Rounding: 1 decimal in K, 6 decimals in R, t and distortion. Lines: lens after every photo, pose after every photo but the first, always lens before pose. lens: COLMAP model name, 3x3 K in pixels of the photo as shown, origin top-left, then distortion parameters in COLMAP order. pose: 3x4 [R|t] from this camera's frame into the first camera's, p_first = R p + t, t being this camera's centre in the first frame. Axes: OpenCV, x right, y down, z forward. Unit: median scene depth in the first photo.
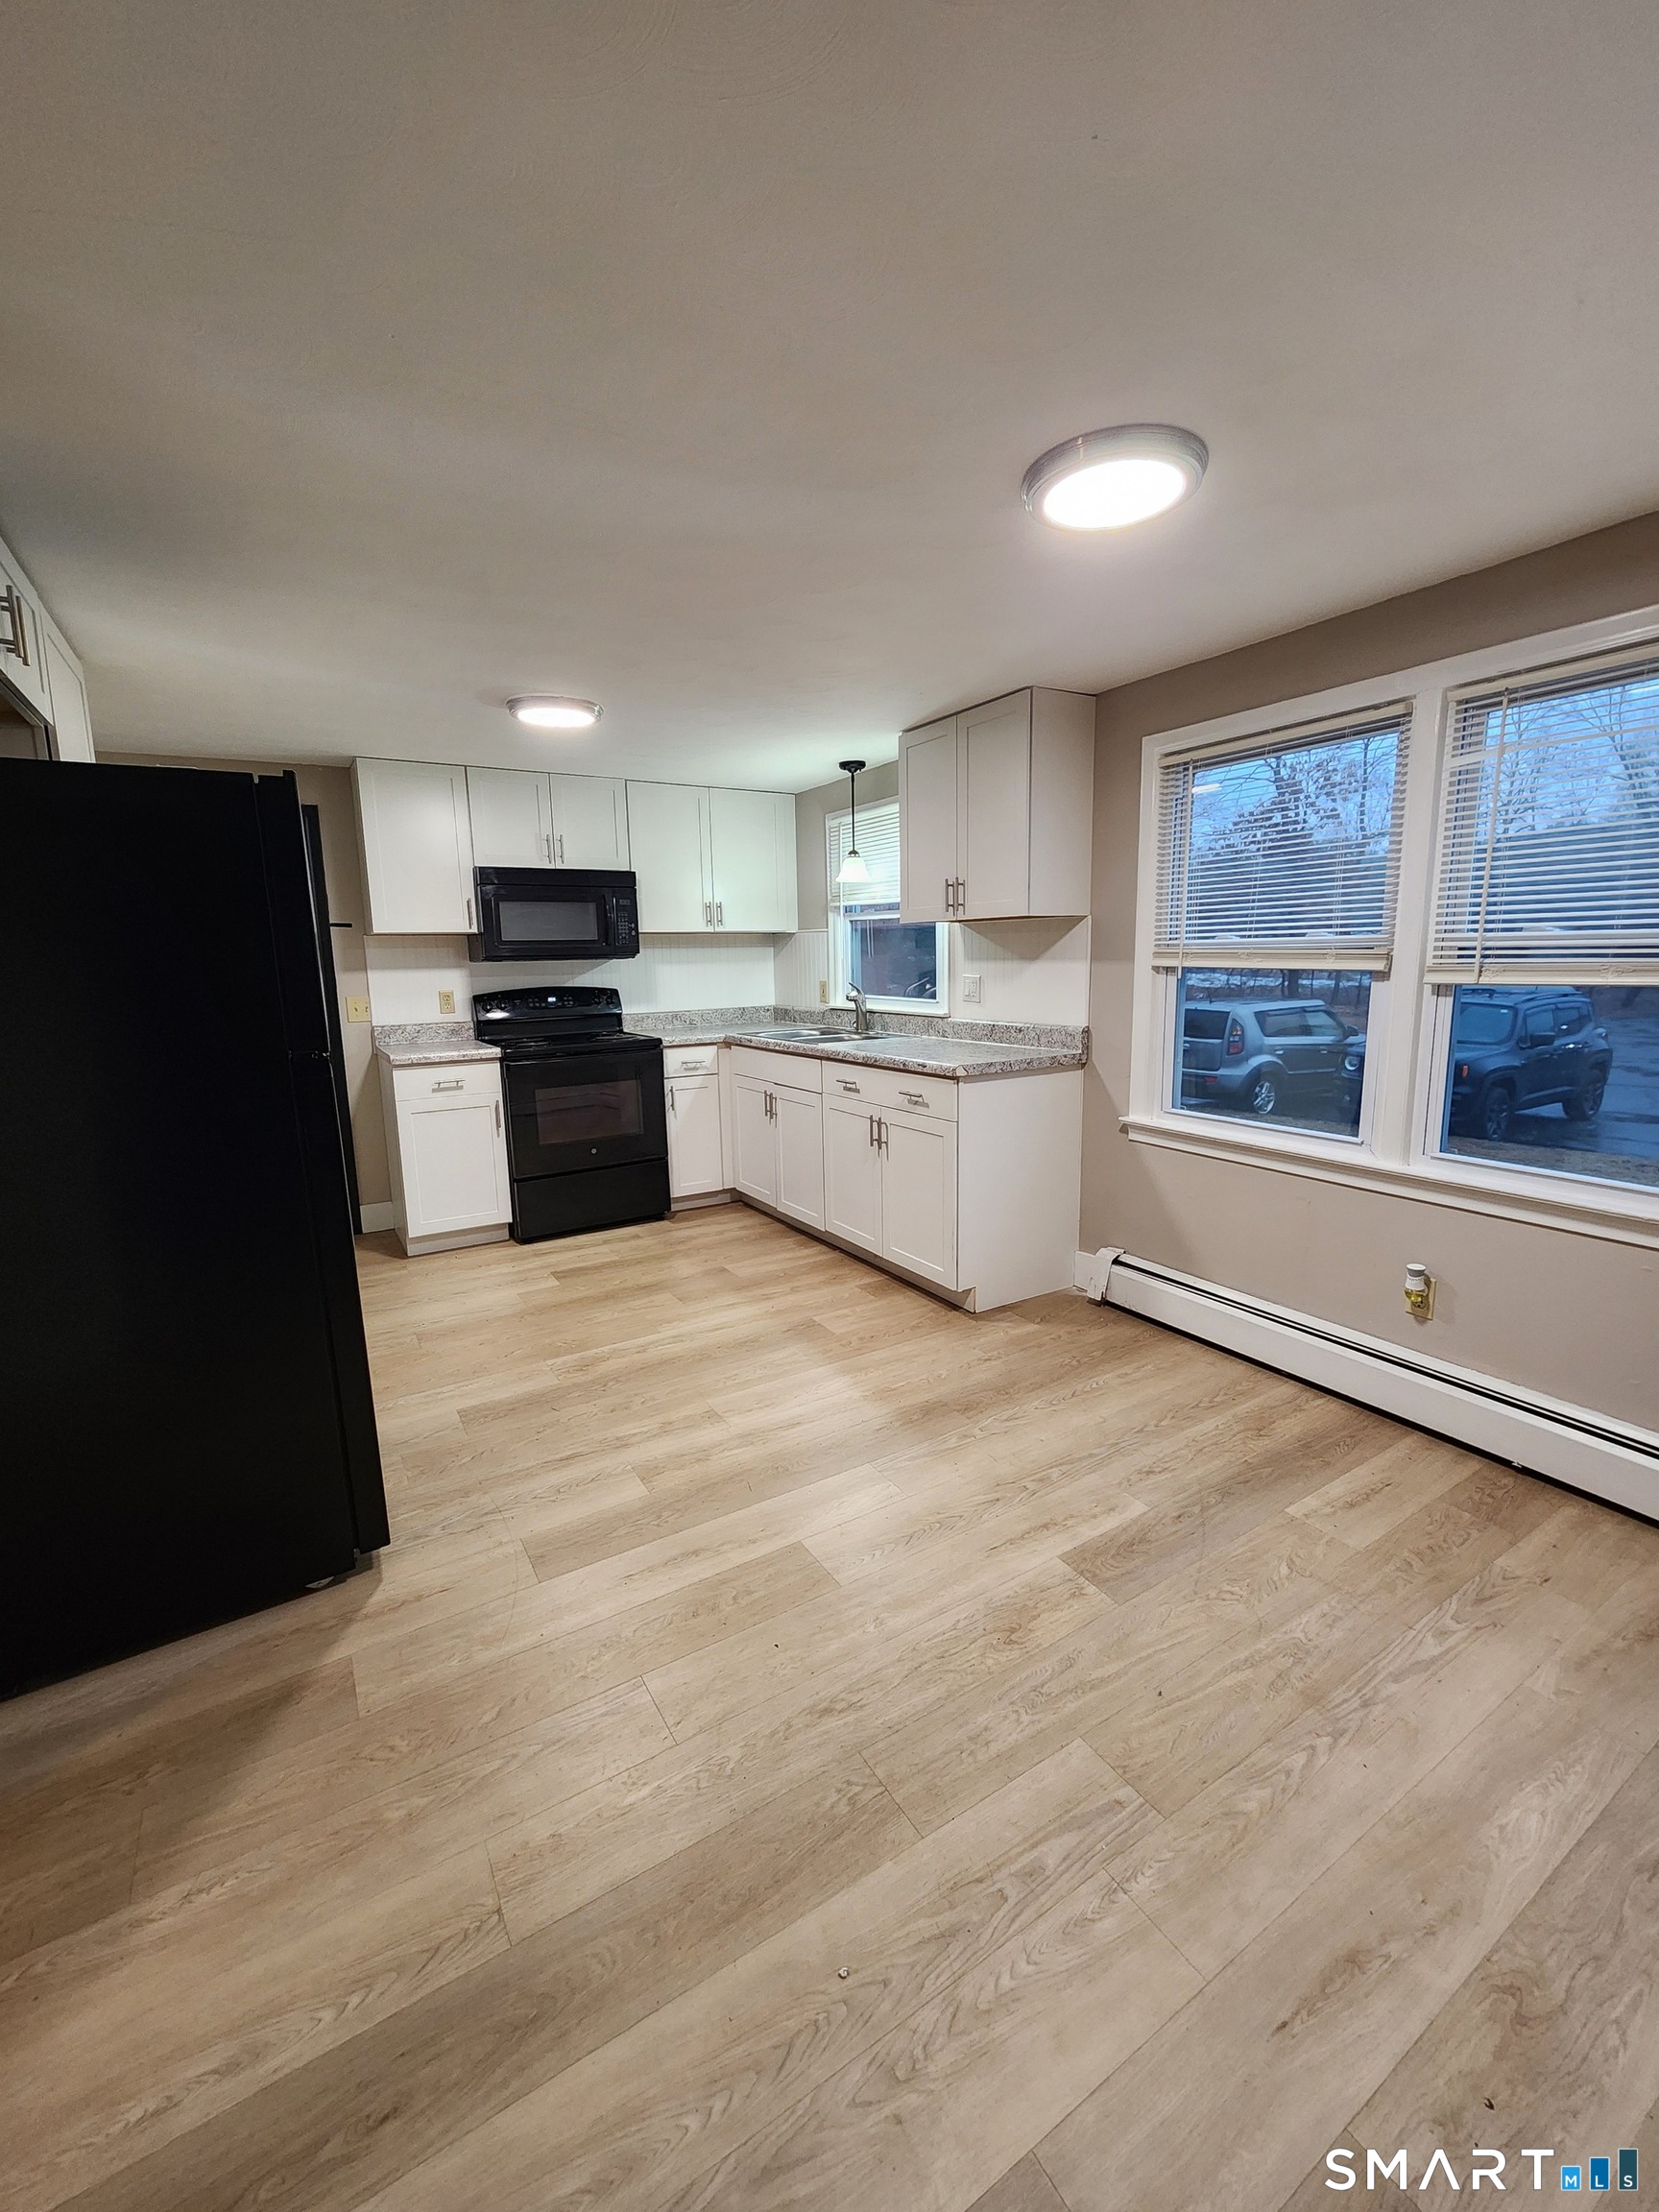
lens RADIAL K [[905.3, 0, 837.2], [0, 905.3, 1093.3], [0, 0, 1]] dist [-0.001245, 0.001574]
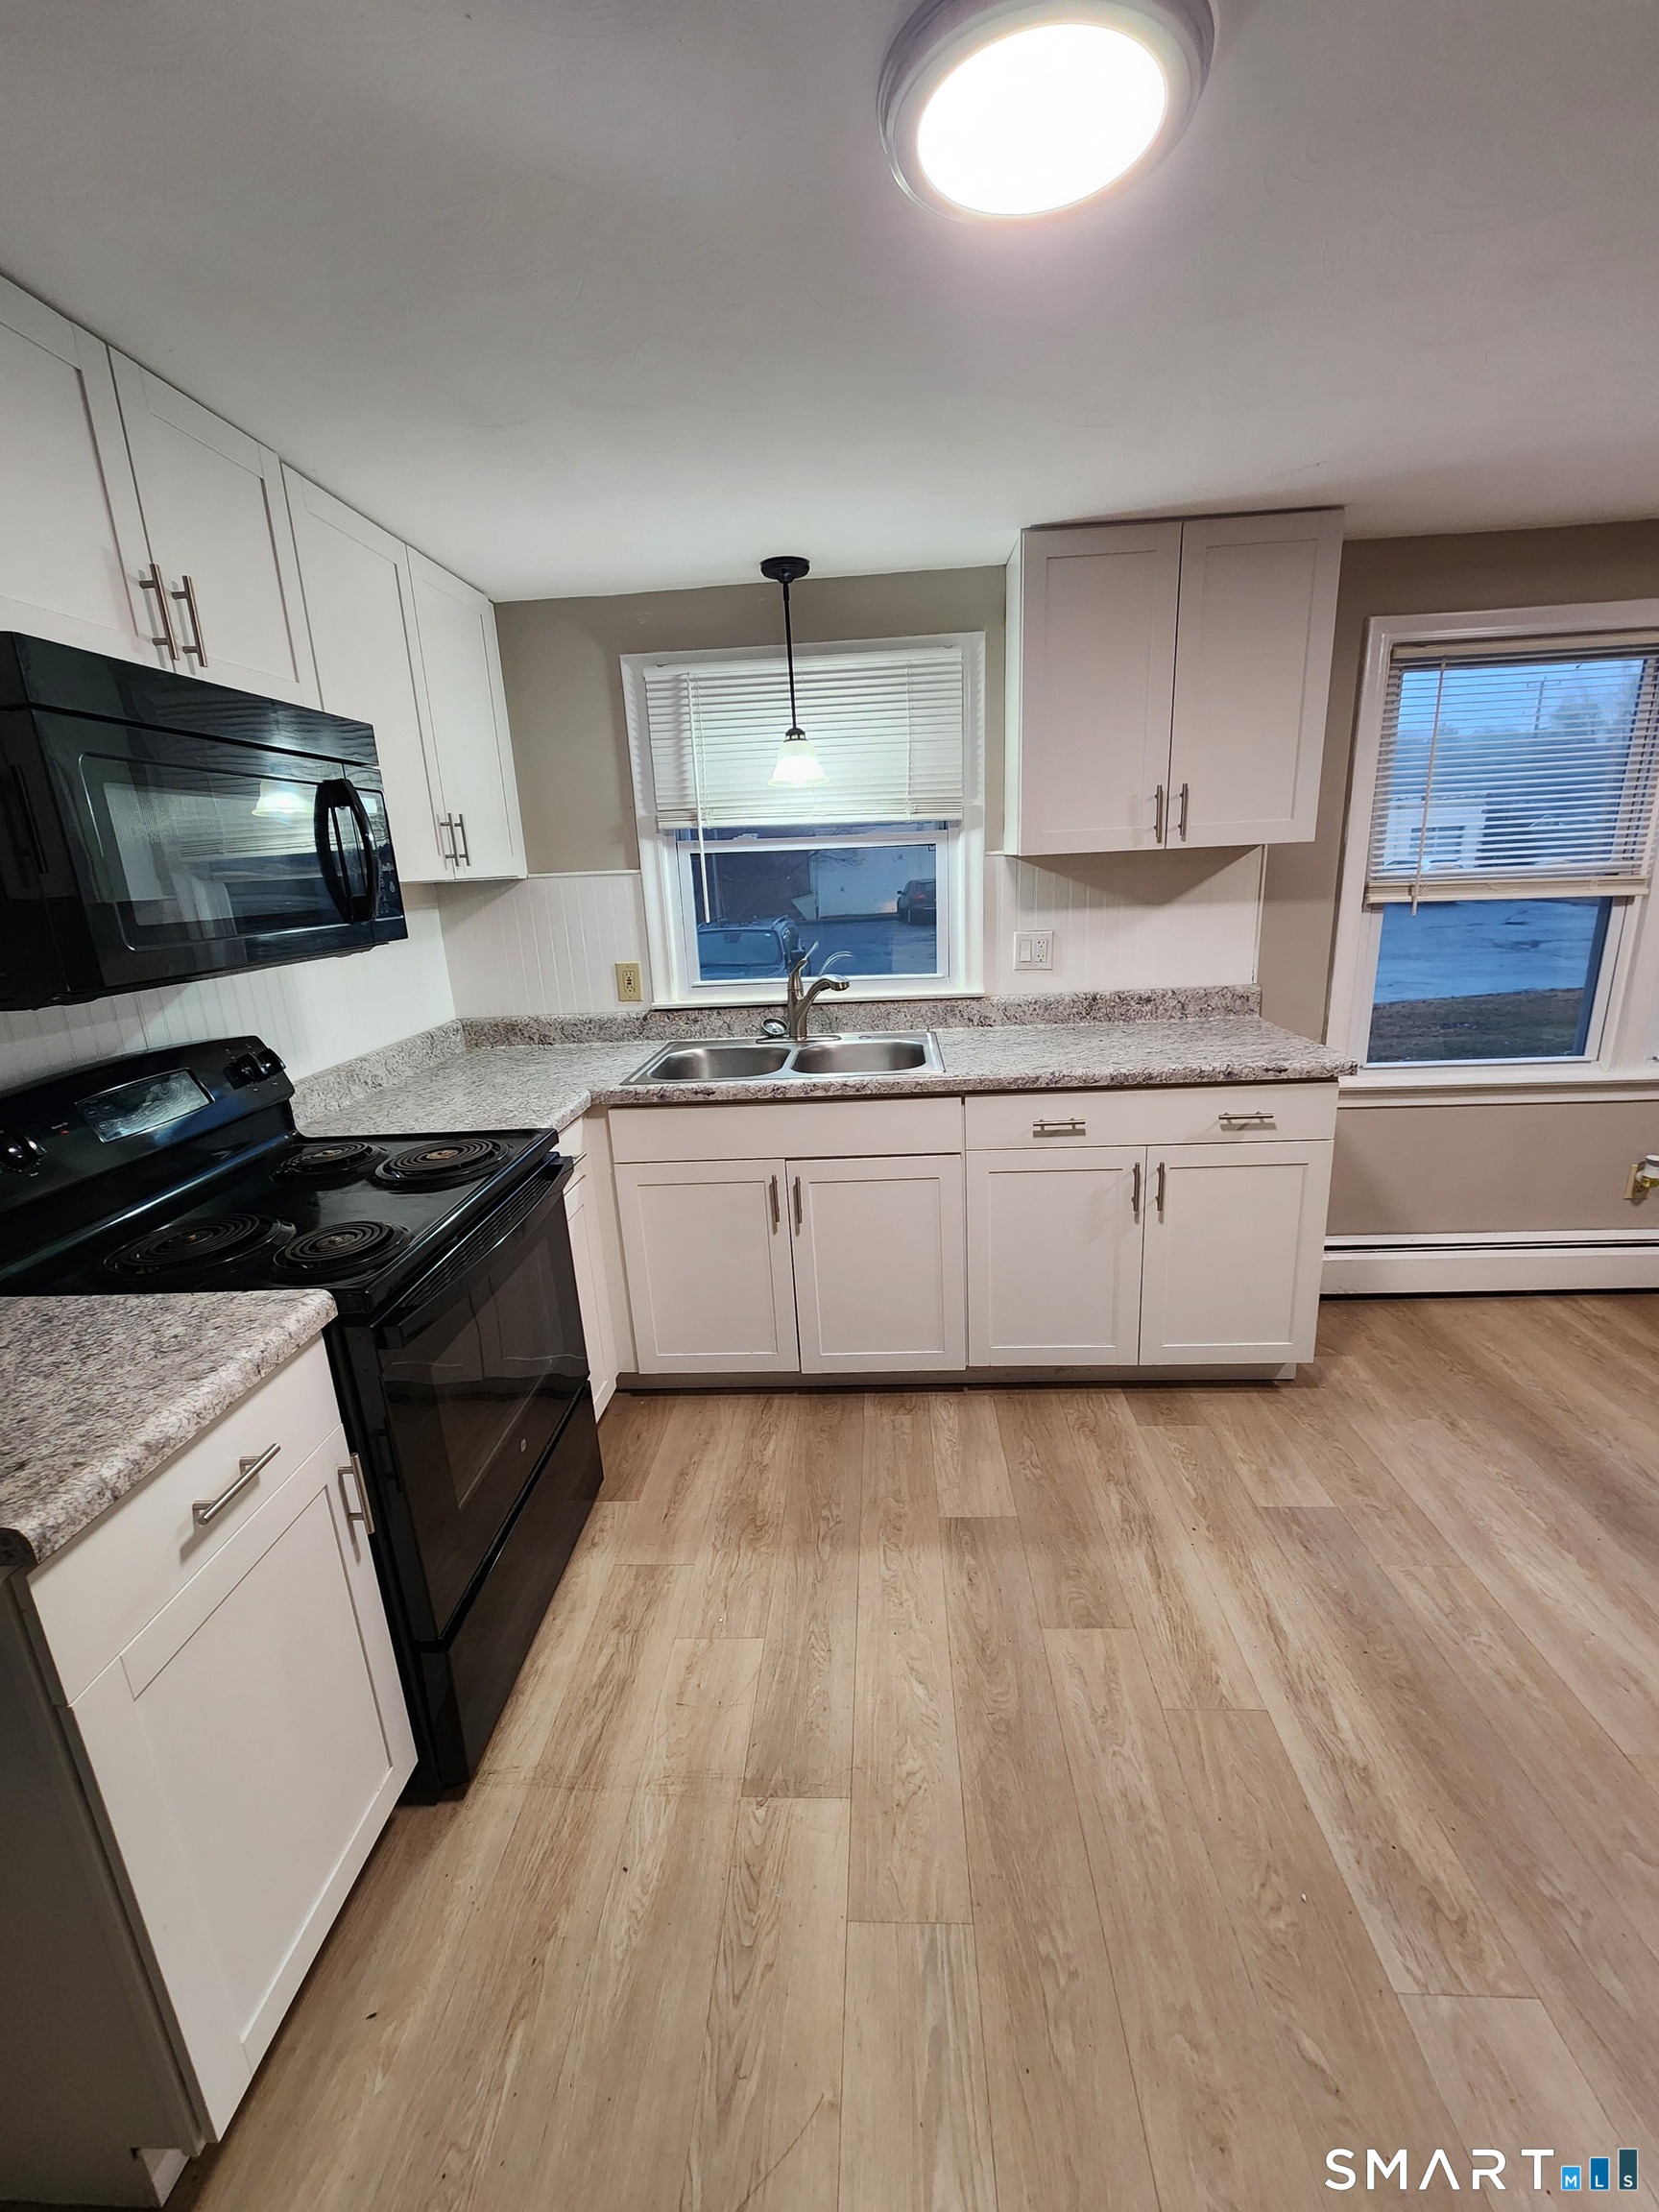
lens RADIAL K [[905.3, 0, 834.5], [0, 905.3, 1108.0], [0, 0, 1]] dist [-0.001245, 0.001574]
pose [[0.575681, -0.220942, 0.787259, -0.578606], [0.160781, 0.974592, 0.155945, -0.147818], [-0.801711, 0.036802, 0.596578, 0.800281]]
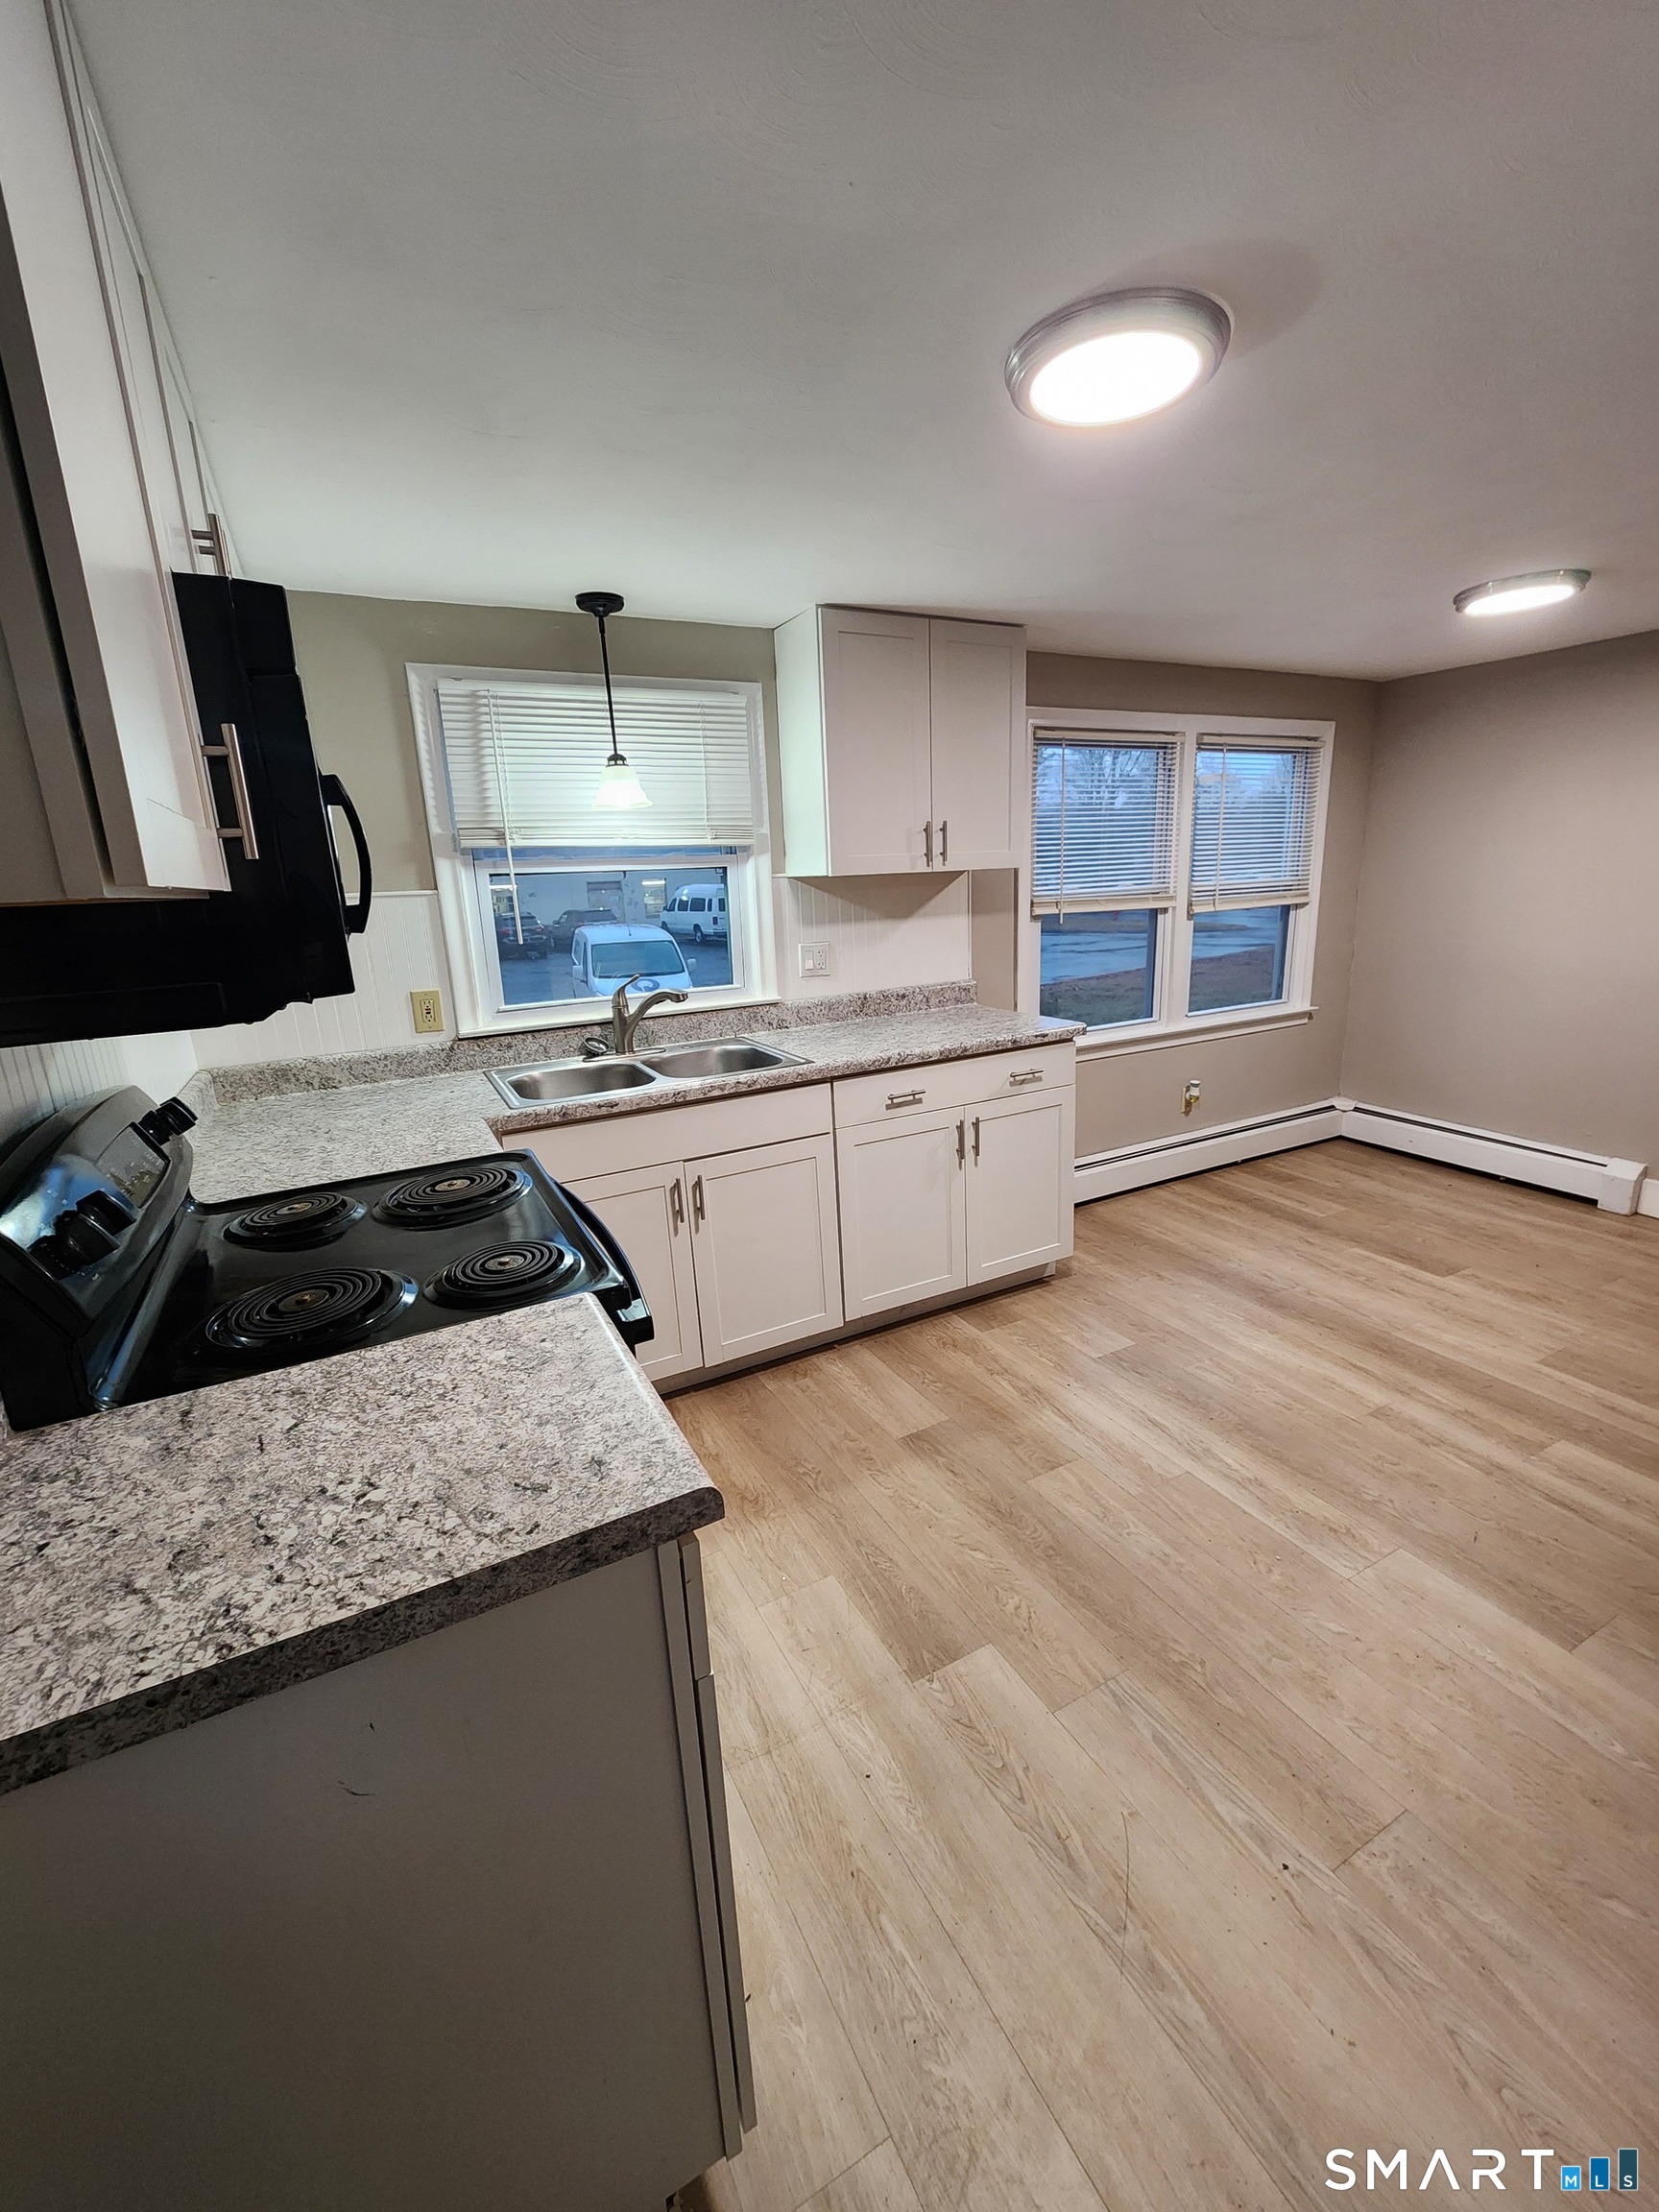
lens RADIAL K [[905.3, 0, 831.0], [0, 905.3, 1100.6], [0, 0, 1]] dist [-0.001245, 0.001574]
pose [[0.078505, -0.223751, 0.971480, -0.738969], [0.196350, 0.958869, 0.204979, -0.177698], [-0.977386, 0.174658, 0.119210, 1.025478]]
